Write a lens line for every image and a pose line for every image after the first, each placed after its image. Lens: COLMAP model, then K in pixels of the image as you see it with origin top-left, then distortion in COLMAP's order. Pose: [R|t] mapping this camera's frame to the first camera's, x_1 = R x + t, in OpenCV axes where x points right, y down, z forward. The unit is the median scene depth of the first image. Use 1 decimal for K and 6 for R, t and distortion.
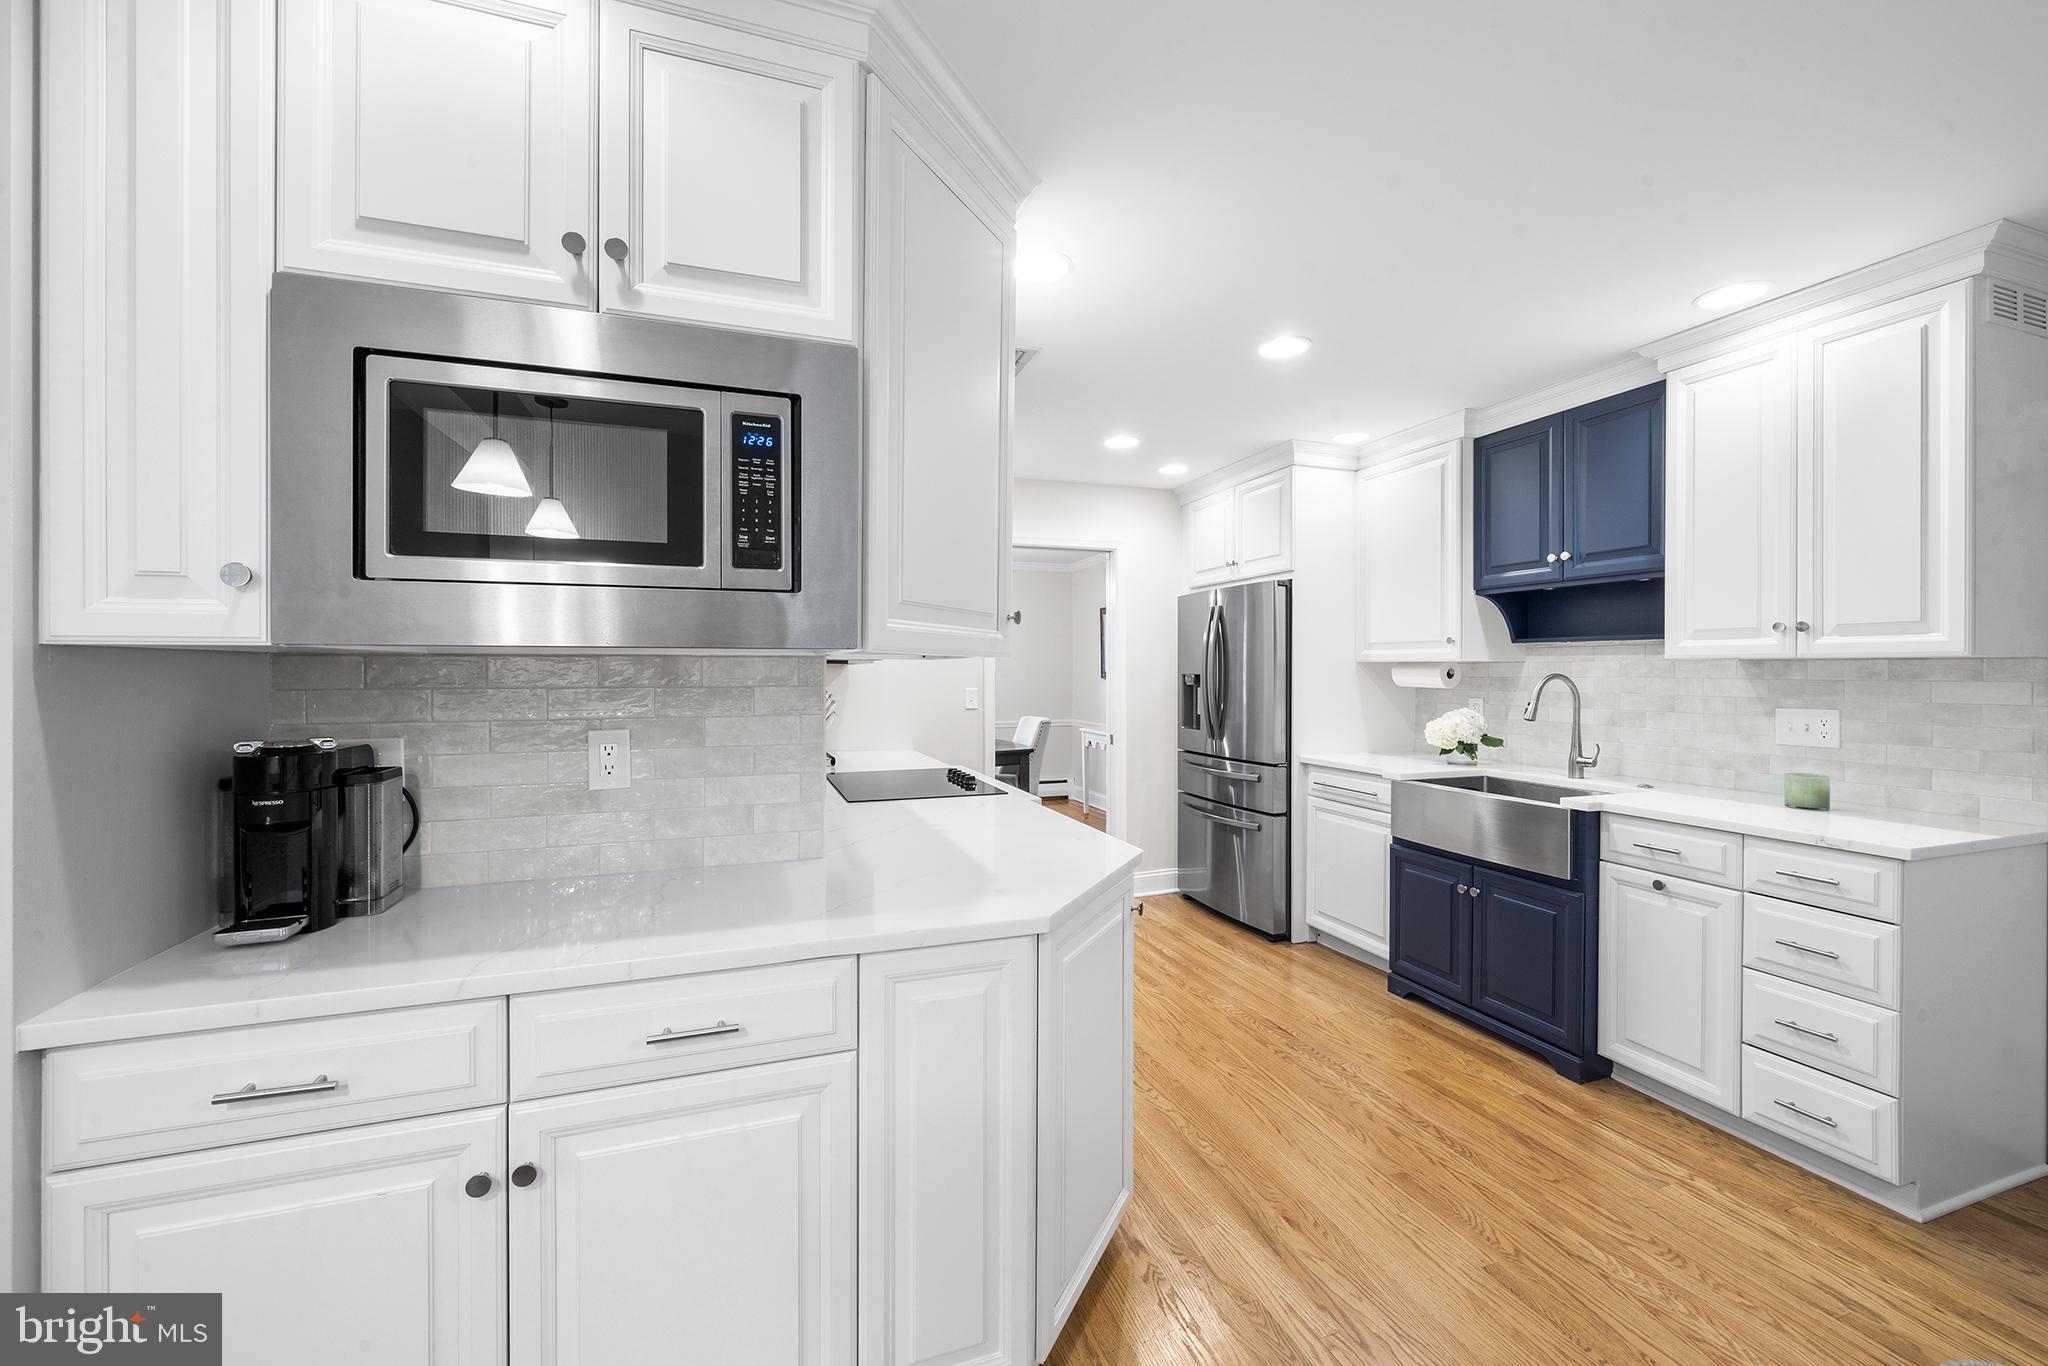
lens RADIAL K [[807.9, 0, 1028.8], [0, 807.9, 679.7], [0, 0, 1]] dist [0.000639, 0.000041]
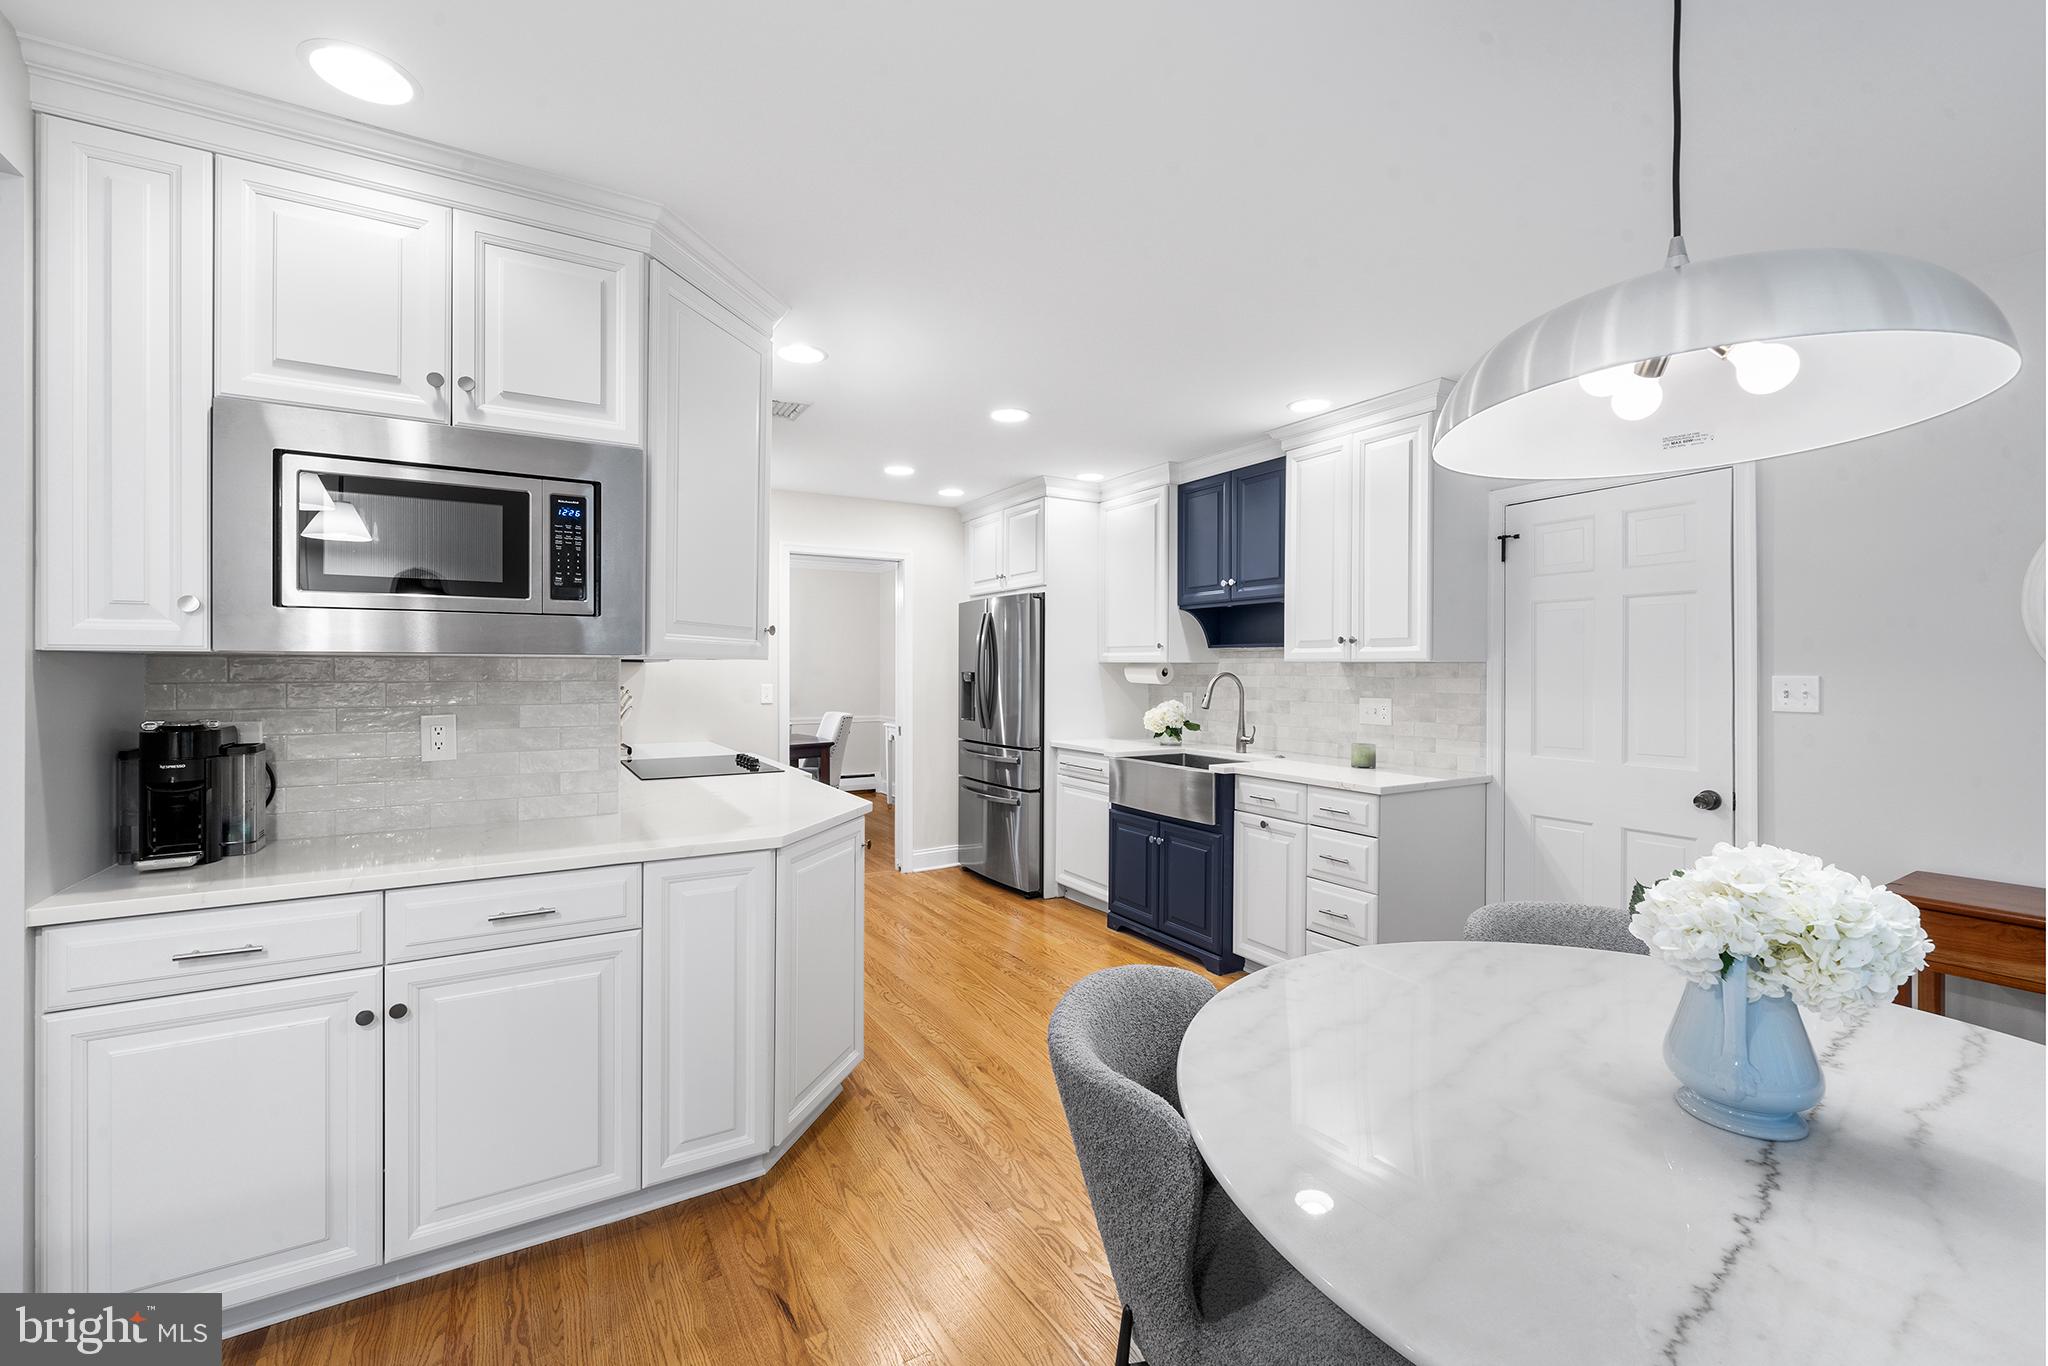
lens RADIAL K [[845.7, 0, 1027.6], [0, 845.7, 676.1], [0, 0, 1]] dist [0.001006, 0.000102]
pose [[0.980624, 0.001244, 0.195893, 0.099286], [-0.000896, 0.999998, -0.001864, 0.001723], [-0.195895, 0.001652, 0.980623, -0.368579]]
